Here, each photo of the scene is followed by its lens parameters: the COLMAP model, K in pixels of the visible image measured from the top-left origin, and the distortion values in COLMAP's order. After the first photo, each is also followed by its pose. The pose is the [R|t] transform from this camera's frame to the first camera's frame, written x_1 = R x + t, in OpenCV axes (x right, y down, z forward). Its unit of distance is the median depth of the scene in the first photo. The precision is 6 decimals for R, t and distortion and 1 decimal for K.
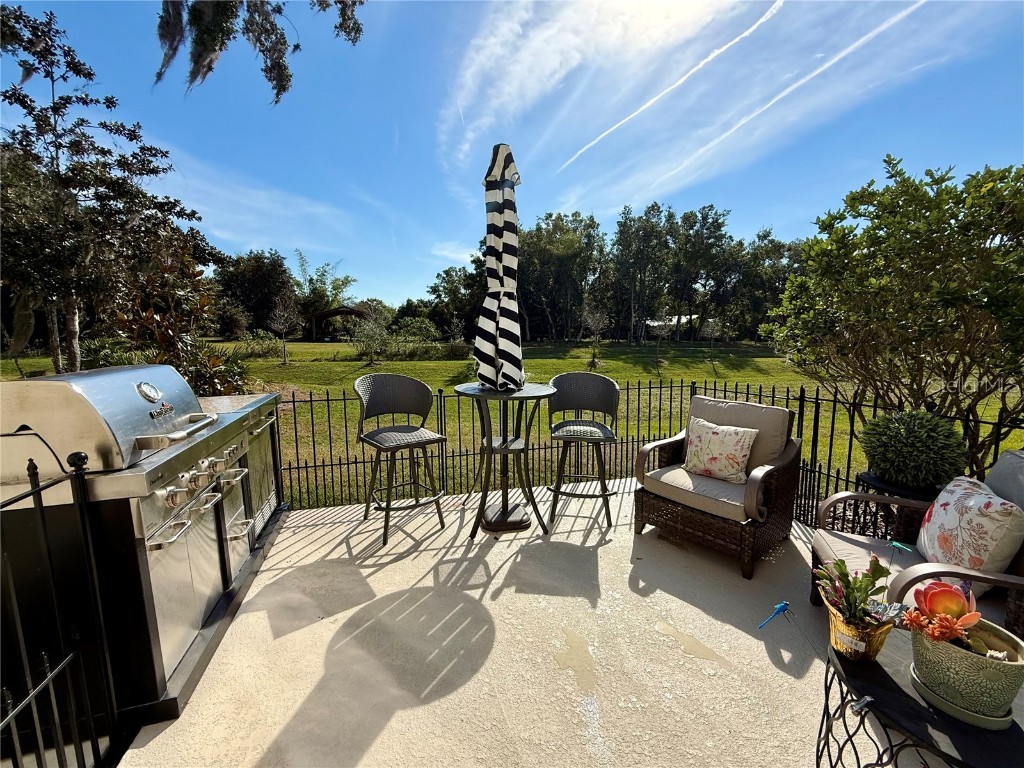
lens RADIAL K [[409.1, 0, 508.5], [0, 409.1, 385.7], [0, 0, 1]] dist [-0.000354, -0.000079]
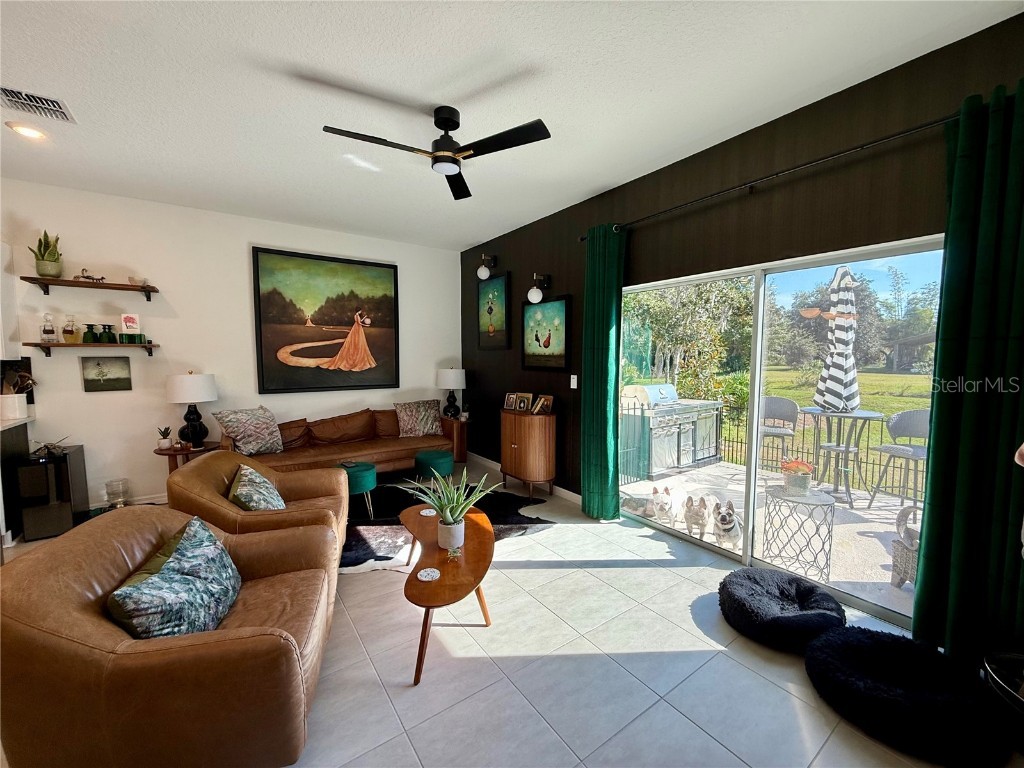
lens RADIAL K [[409.1, 0, 508.5], [0, 409.1, 385.7], [0, 0, 1]] dist [-0.000354, -0.000079]
pose [[0.334684, 0.058488, -0.940514, 1.114526], [-0.122286, 0.992328, 0.018195, 0.038357], [0.934362, 0.108922, 0.339269, -0.793862]]
